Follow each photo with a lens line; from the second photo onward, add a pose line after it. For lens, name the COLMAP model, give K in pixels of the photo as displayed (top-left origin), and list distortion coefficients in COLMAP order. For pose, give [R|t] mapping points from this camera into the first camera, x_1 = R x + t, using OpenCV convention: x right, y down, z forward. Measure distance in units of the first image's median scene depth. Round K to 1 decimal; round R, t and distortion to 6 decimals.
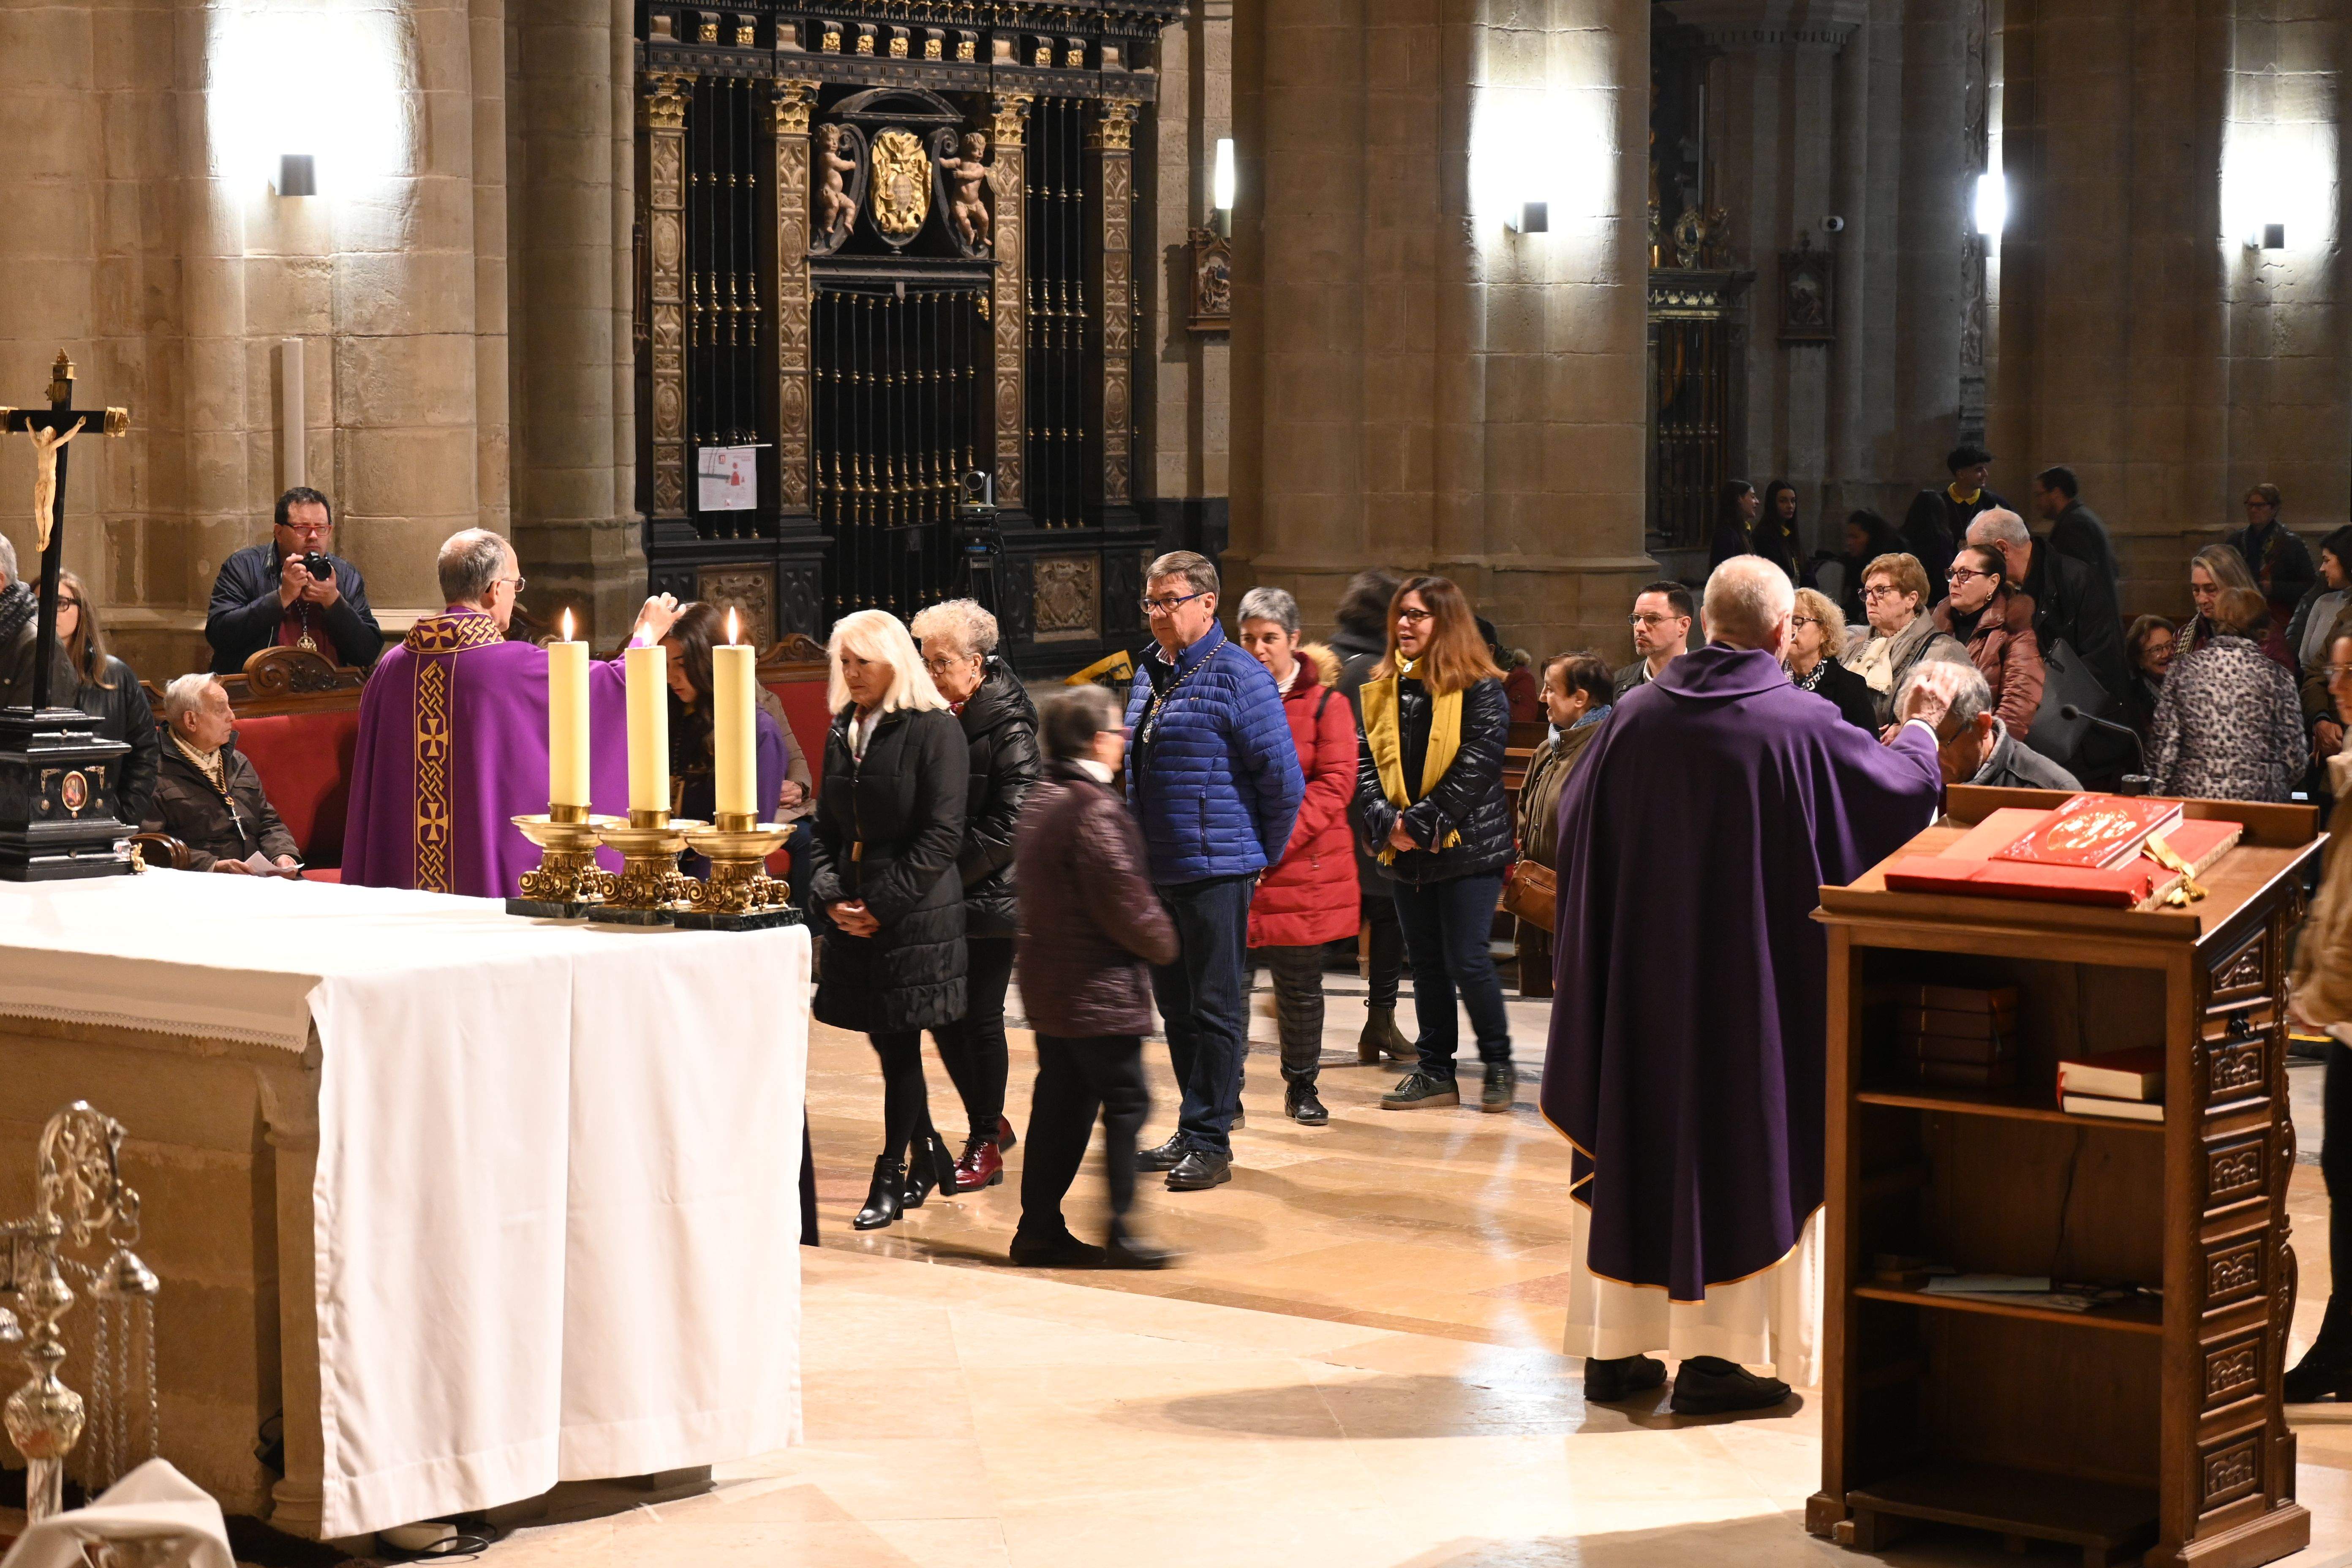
lens RADIAL K [[5170.1, 0, 1171.0], [0, 5170.1, 779.2], [0, 0, 1]] dist [-0.010343, -0.075332]
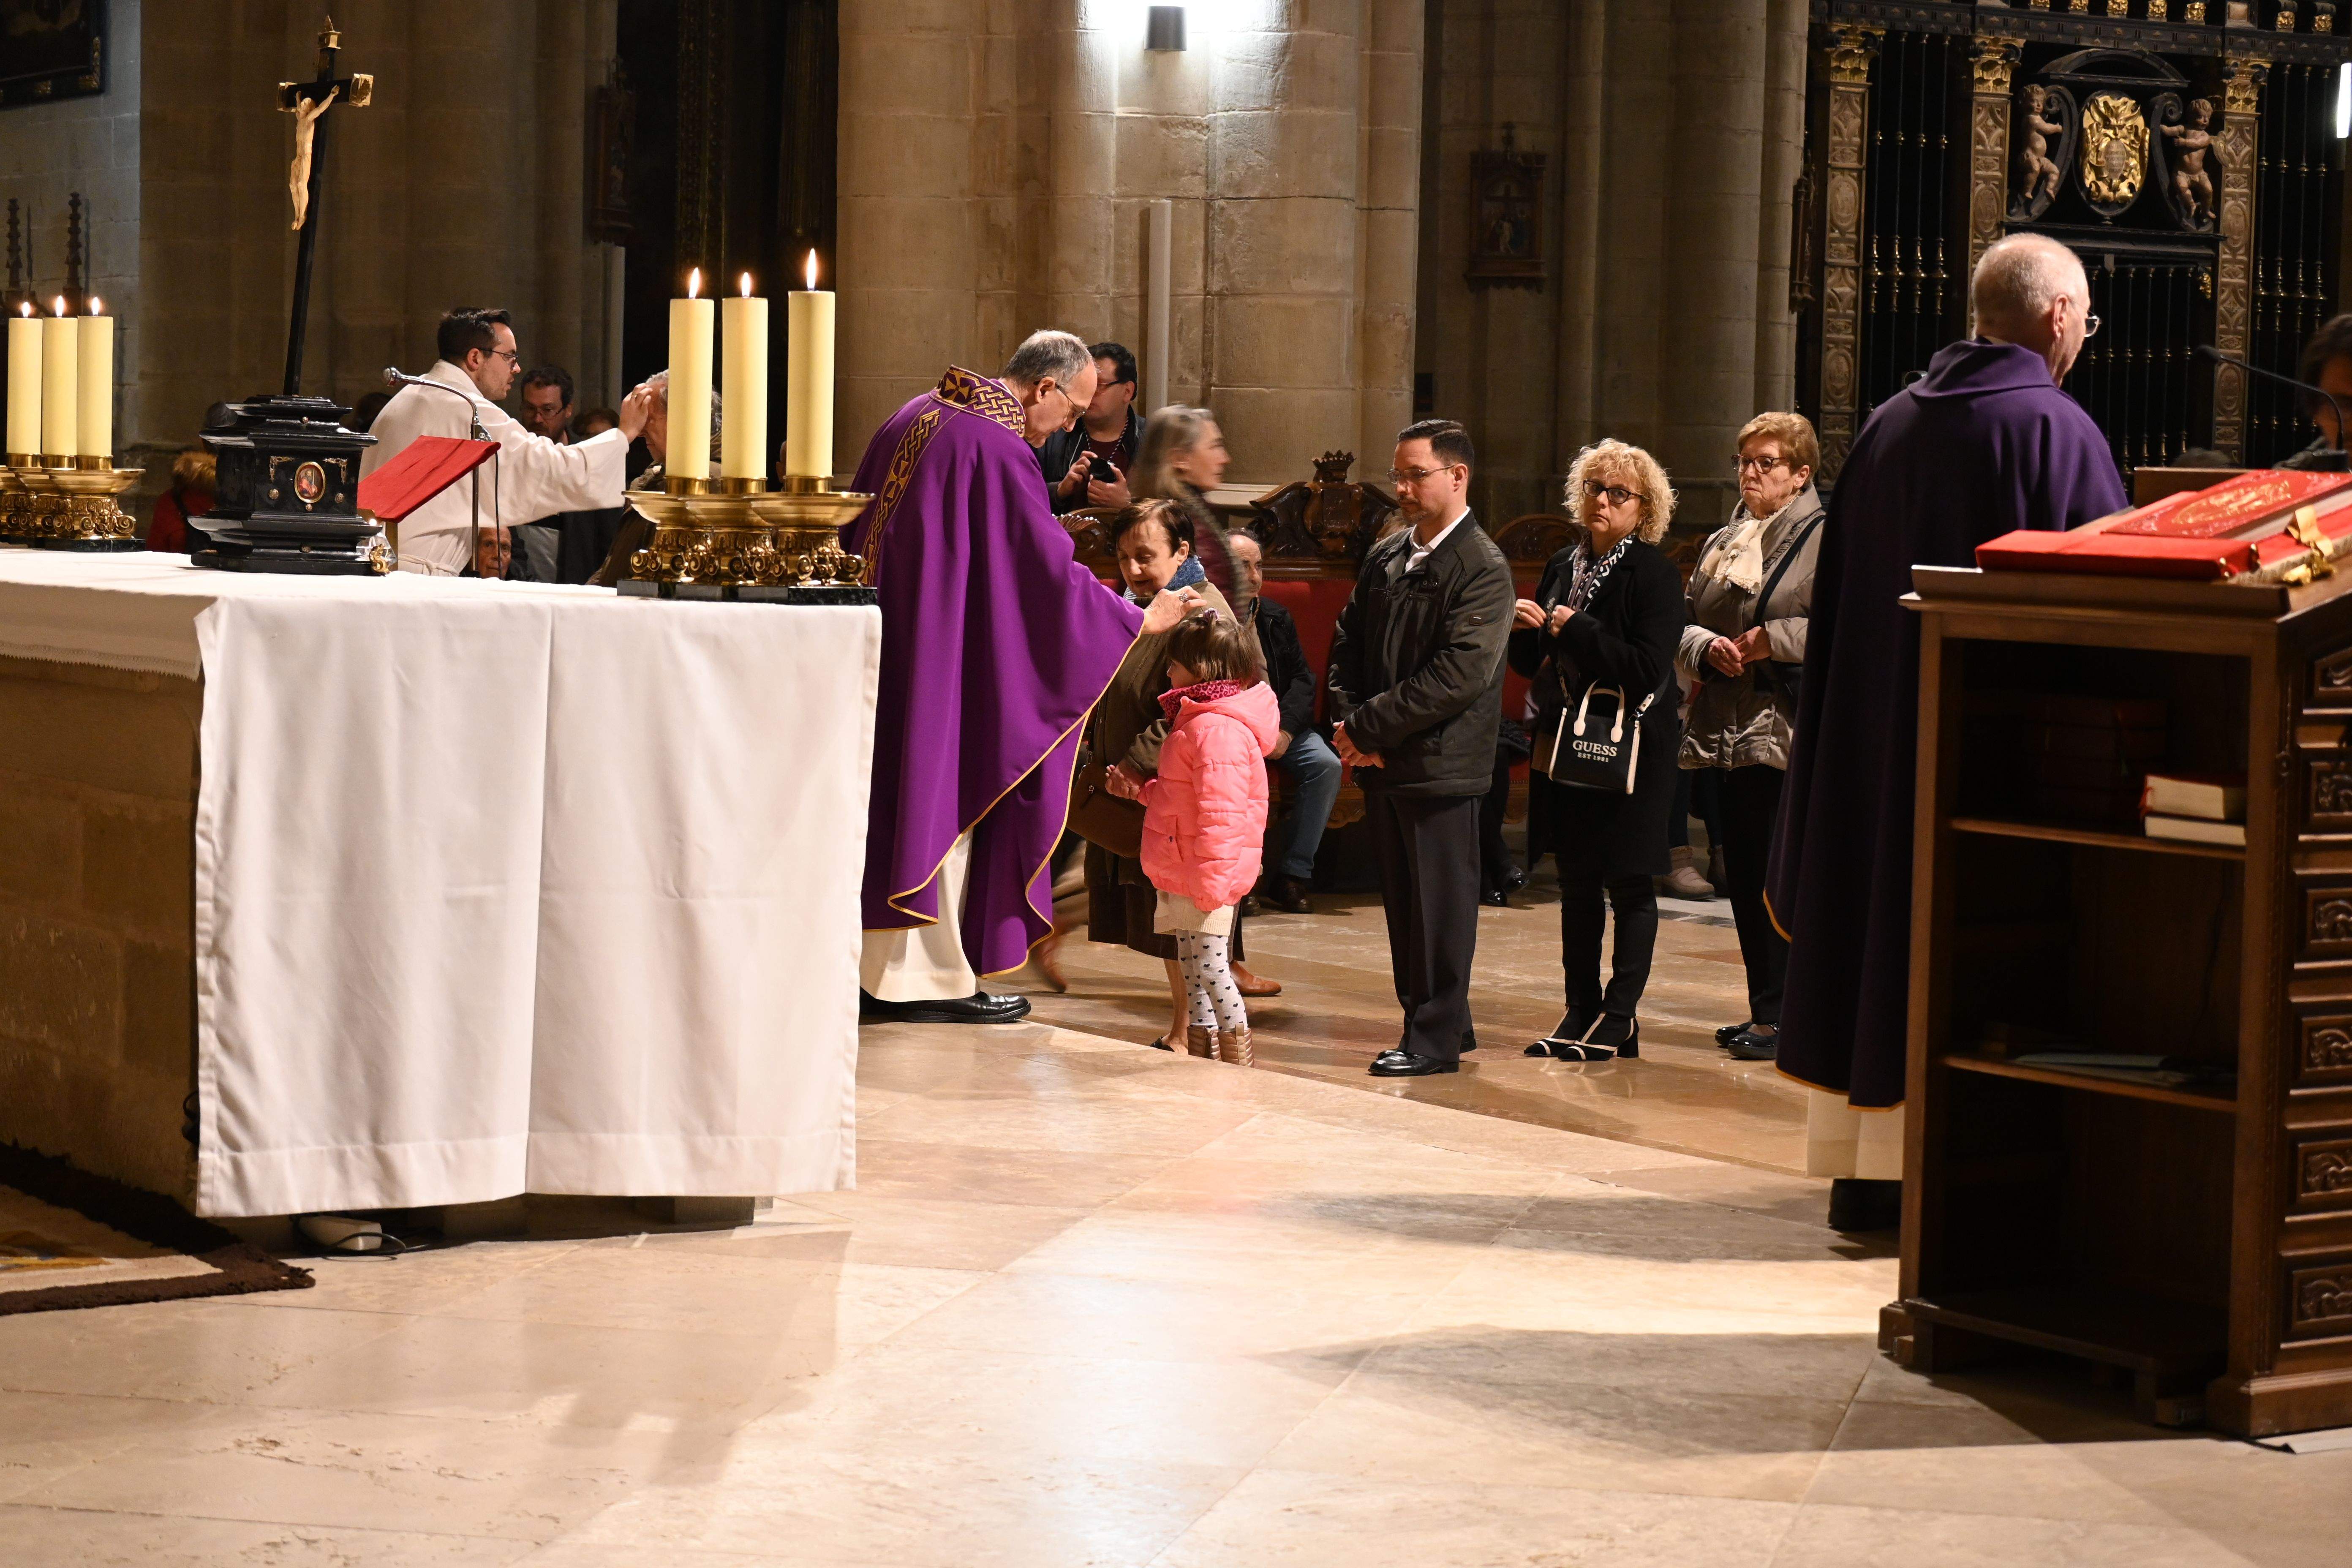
lens RADIAL K [[5170.1, 0, 1171.0], [0, 5170.1, 779.2], [0, 0, 1]] dist [-0.010343, -0.075332]
pose [[0.952574, 0.043084, -0.301243, 0.126345], [-0.048954, 0.998729, -0.011961, 0.033866], [0.300345, 0.026141, 0.953472, 0.084303]]
